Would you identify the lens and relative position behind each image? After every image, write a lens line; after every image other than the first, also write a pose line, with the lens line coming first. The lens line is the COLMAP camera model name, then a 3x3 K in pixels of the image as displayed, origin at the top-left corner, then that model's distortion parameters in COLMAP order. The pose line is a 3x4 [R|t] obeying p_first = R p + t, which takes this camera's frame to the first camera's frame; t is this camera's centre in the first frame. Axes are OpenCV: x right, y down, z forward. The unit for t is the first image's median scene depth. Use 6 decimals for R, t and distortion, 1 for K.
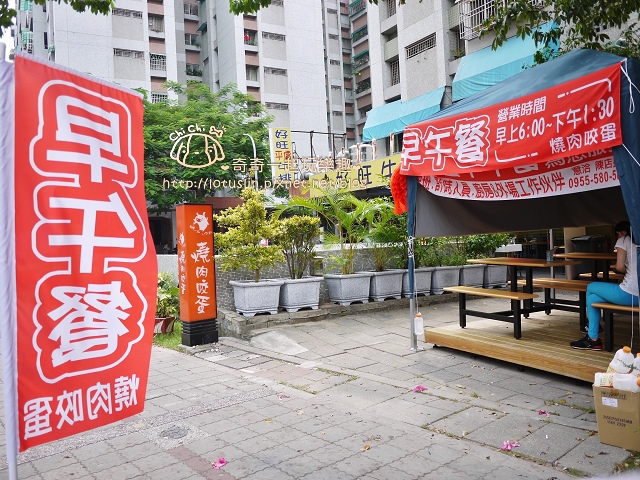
lens RADIAL K [[531.5, 0, 320.5], [0, 531.5, 229.6], [0, 0, 1]] dist [0.008664, -0.051606]
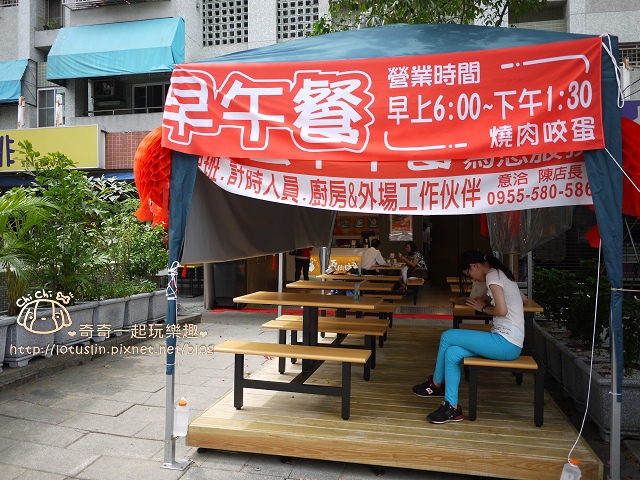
lens RADIAL K [[531.5, 0, 320.5], [0, 531.5, 229.6], [0, 0, 1]] dist [0.008664, -0.051606]
pose [[0.669440, 0.058373, 0.740569, -0.167394], [-0.039533, 0.998295, -0.042952, -0.002297], [-0.741813, -0.000523, 0.670606, 0.601869]]
